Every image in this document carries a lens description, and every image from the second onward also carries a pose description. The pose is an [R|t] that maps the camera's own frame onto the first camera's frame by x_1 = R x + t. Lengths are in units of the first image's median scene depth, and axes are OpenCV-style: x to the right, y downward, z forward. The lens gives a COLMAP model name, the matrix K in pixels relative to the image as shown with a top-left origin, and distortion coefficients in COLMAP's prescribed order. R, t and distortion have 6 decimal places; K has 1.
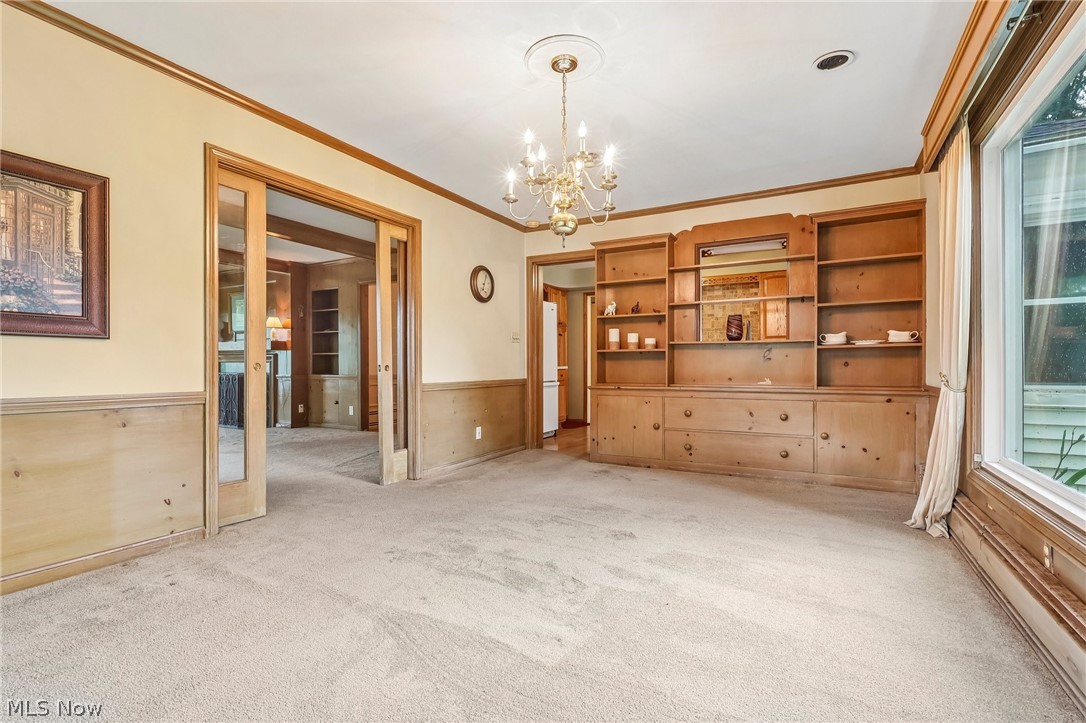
lens RADIAL K [[491.0, 0, 542.0], [0, 491.0, 367.3], [0, 0, 1]] dist [-0.003007, -0.000175]
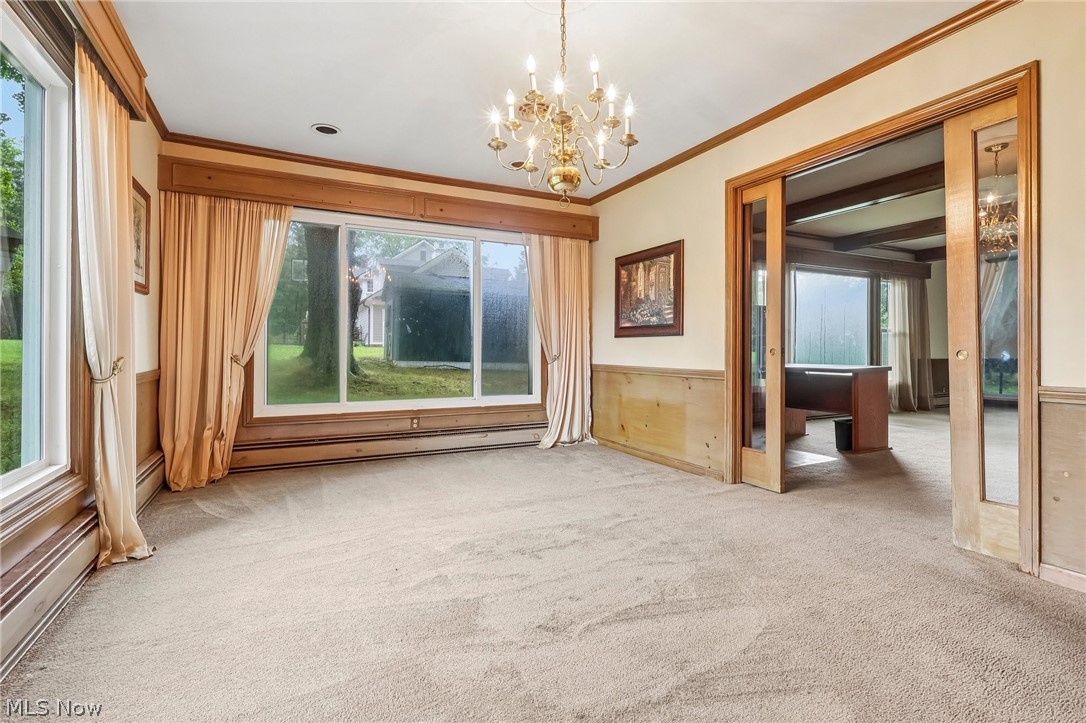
lens RADIAL K [[519.6, 0, 540.6], [0, 519.6, 351.9], [0, 0, 1]] dist [-0.012036, 0.000149]
pose [[-0.558214, -0.004154, -0.829687, 0.856665], [-0.005959, 0.999982, -0.000998, 0.003632], [0.829676, 0.004387, -0.558228, 1.581521]]
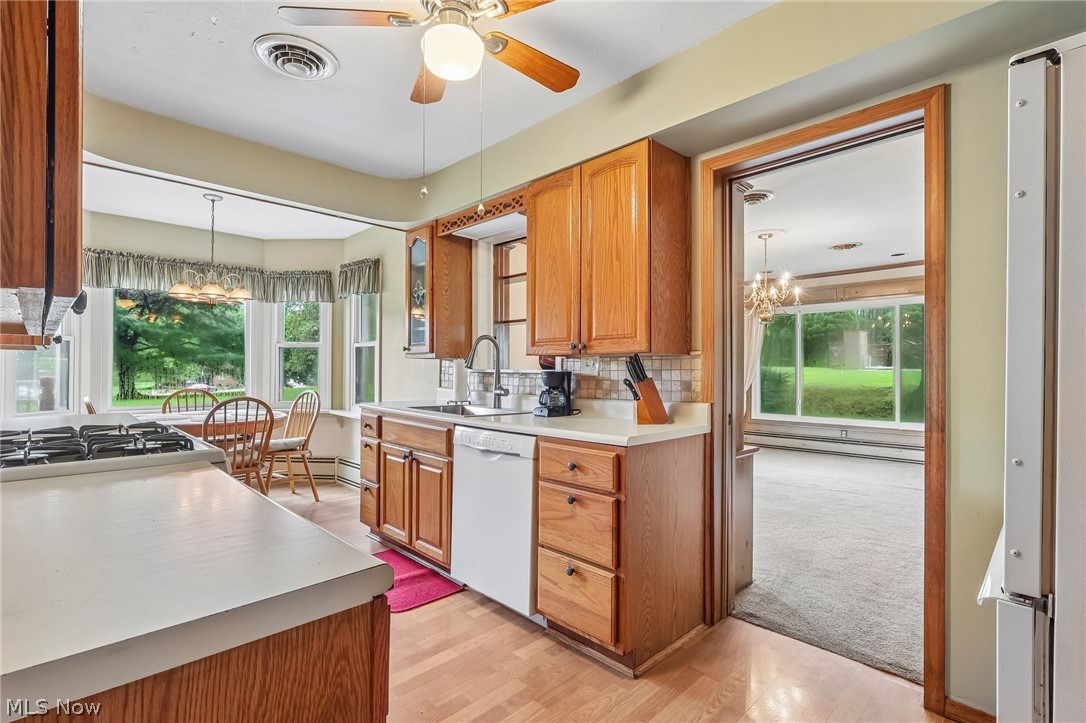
lens RADIAL K [[491.0, 0, 542.0], [0, 491.0, 367.3], [0, 0, 1]] dist [-0.003007, -0.000175]
pose [[-0.958640, -0.006318, 0.284553, 0.356609], [-0.007425, 0.999968, -0.002812, -0.089446], [-0.284526, -0.004809, -0.958656, 3.309204]]
